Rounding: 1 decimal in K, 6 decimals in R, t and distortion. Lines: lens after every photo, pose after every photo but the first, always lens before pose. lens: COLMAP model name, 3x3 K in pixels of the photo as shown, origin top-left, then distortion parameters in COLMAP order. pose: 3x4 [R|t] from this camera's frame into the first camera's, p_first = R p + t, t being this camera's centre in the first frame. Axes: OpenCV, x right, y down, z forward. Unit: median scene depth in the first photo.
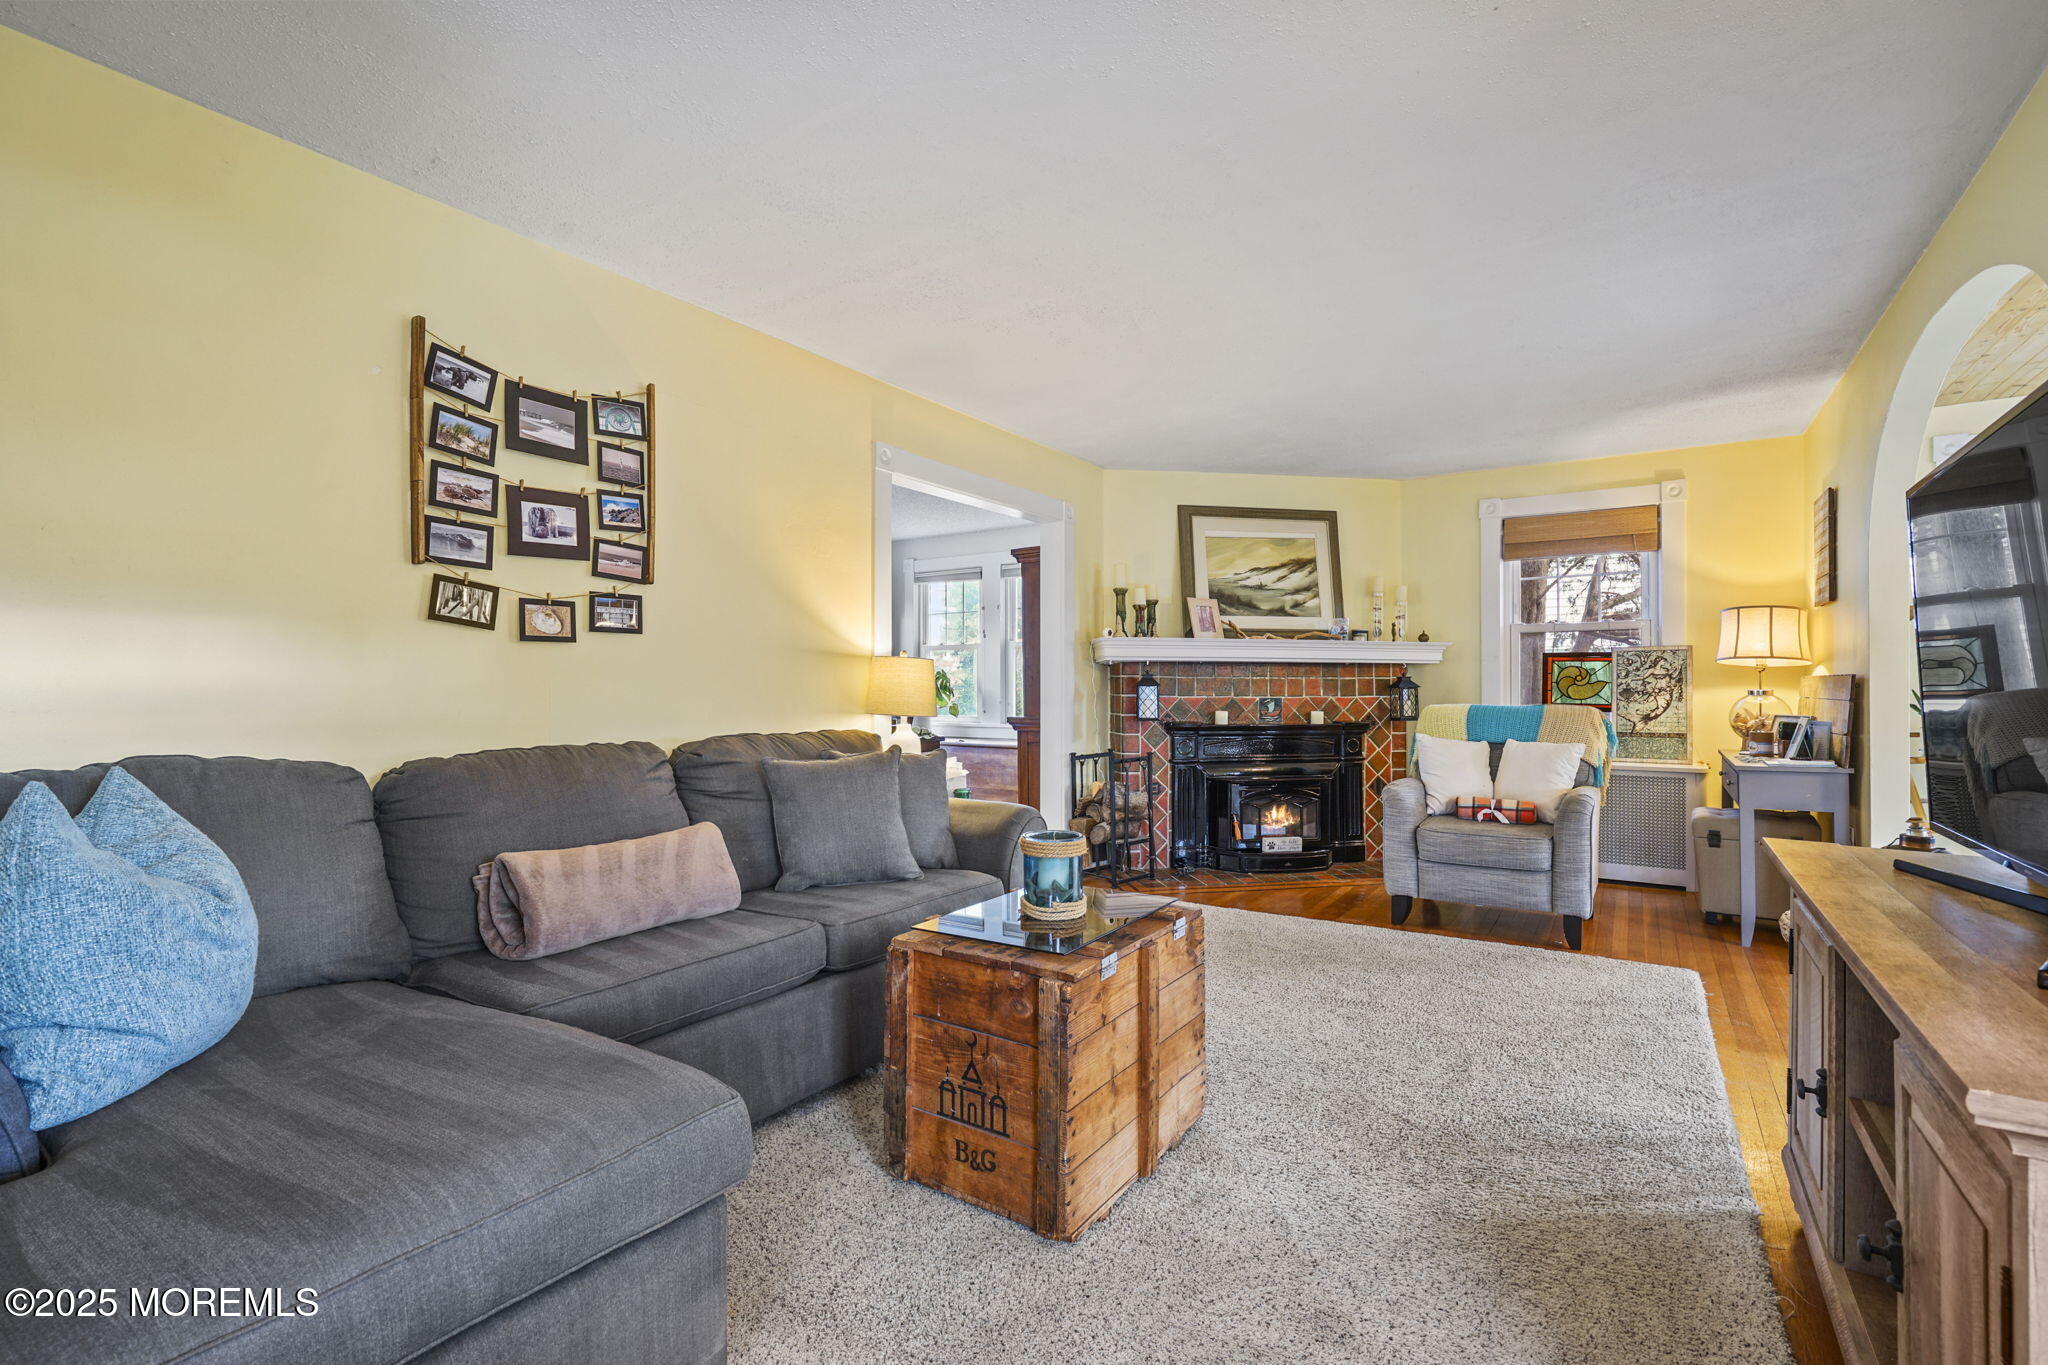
lens RADIAL K [[933.1, 0, 1023.1], [0, 933.1, 686.7], [0, 0, 1]] dist [-0.004570, 0.001659]
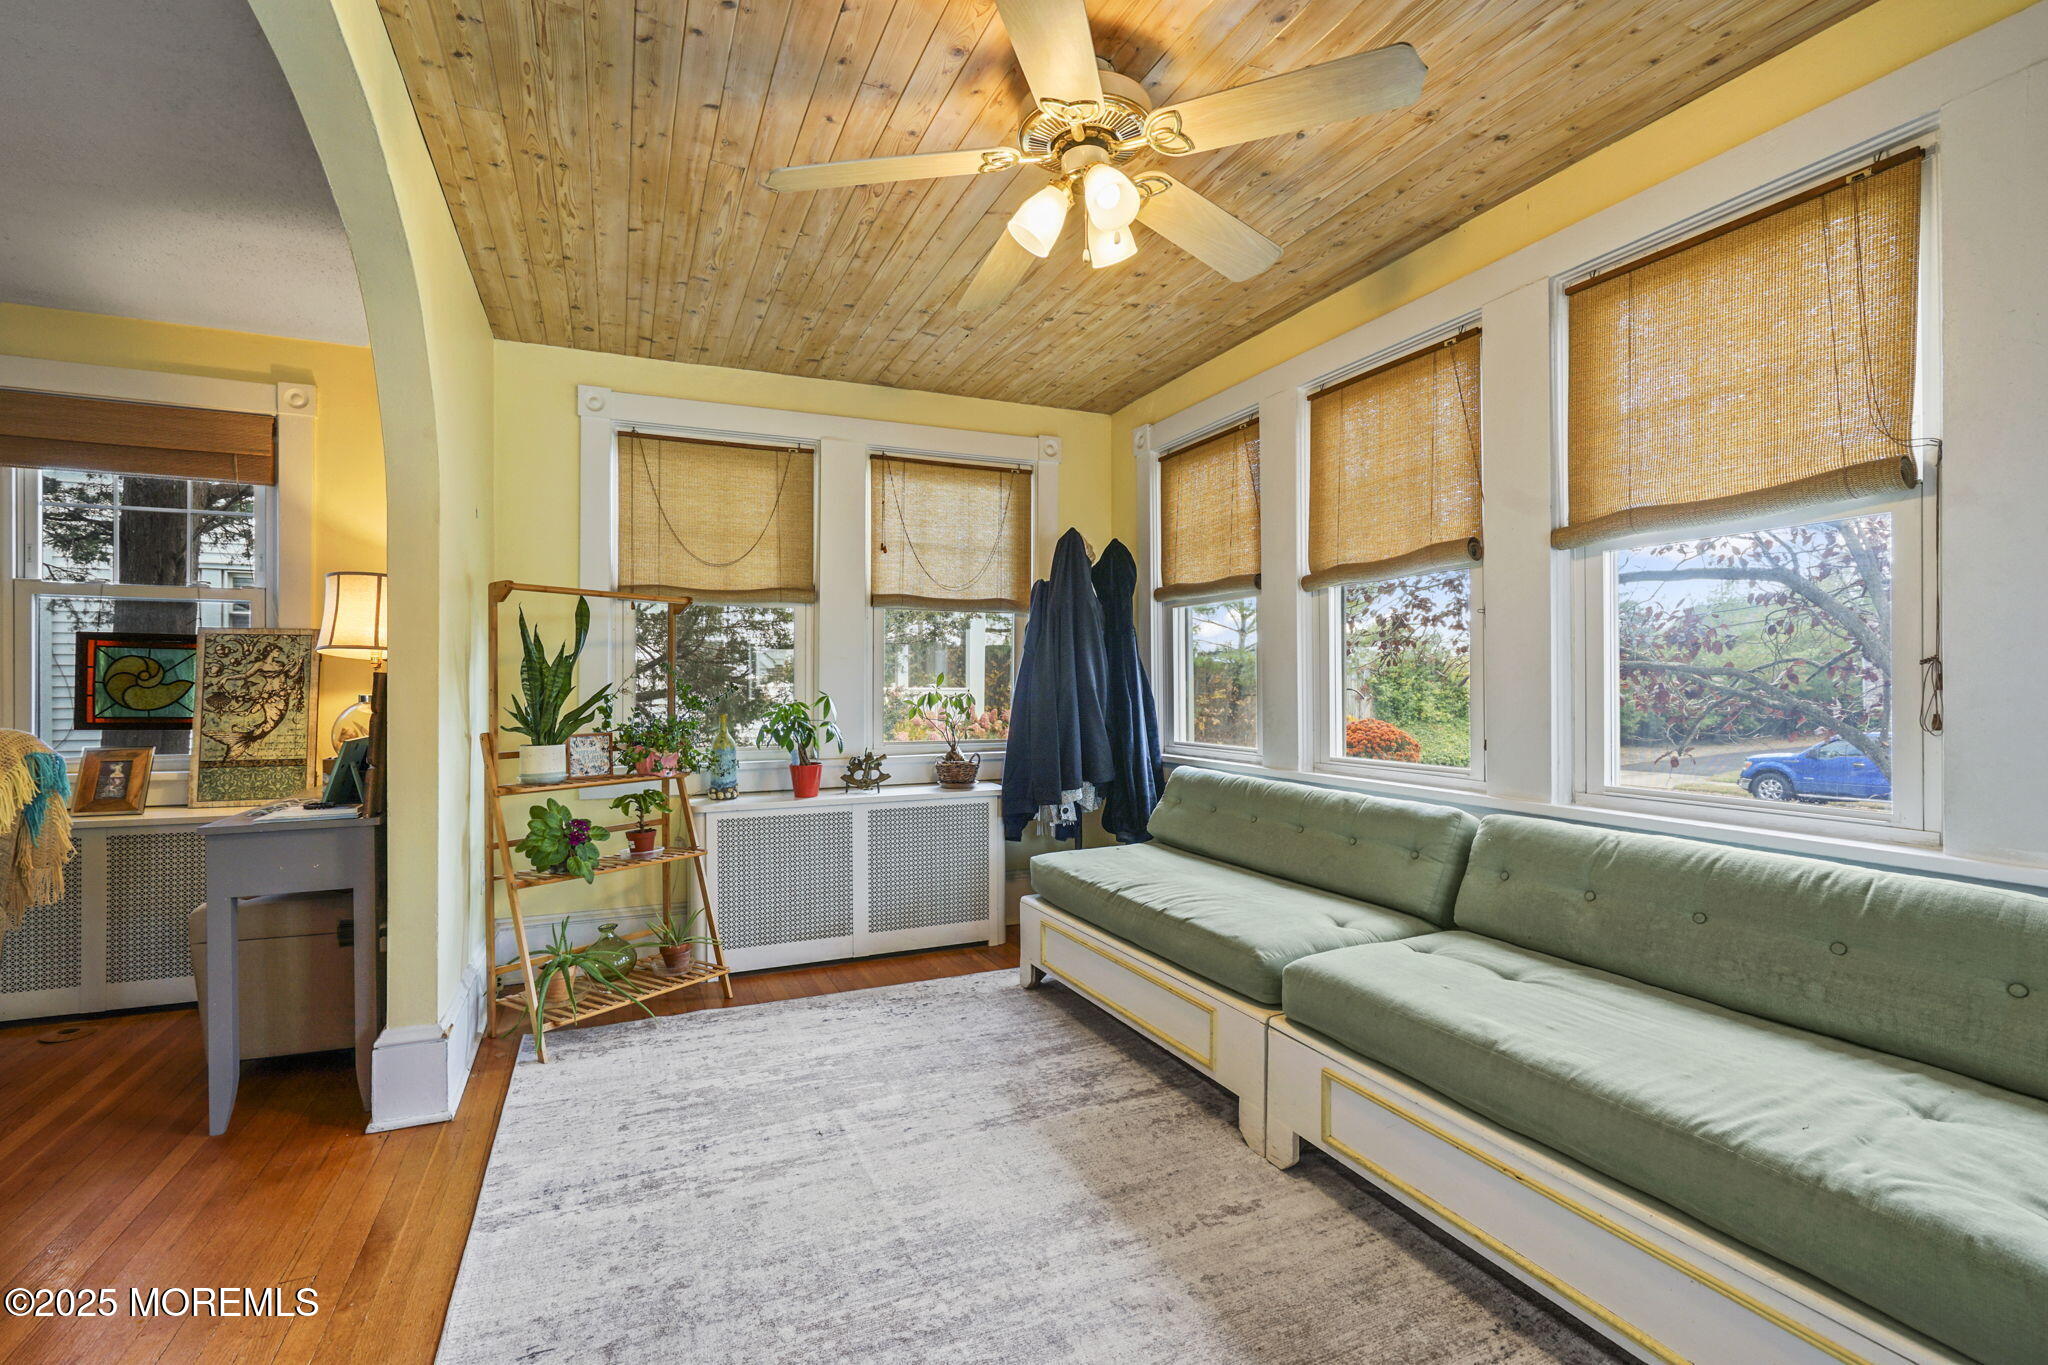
lens RADIAL K [[933.1, 0, 1024.2], [0, 933.1, 684.2], [0, 0, 1]] dist [-0.004570, 0.001659]
pose [[0.537075, 0.004738, 0.843521, 0.413064], [-0.002100, 0.999989, -0.004280, -0.002180], [-0.843532, 0.000527, 0.537079, 0.191951]]
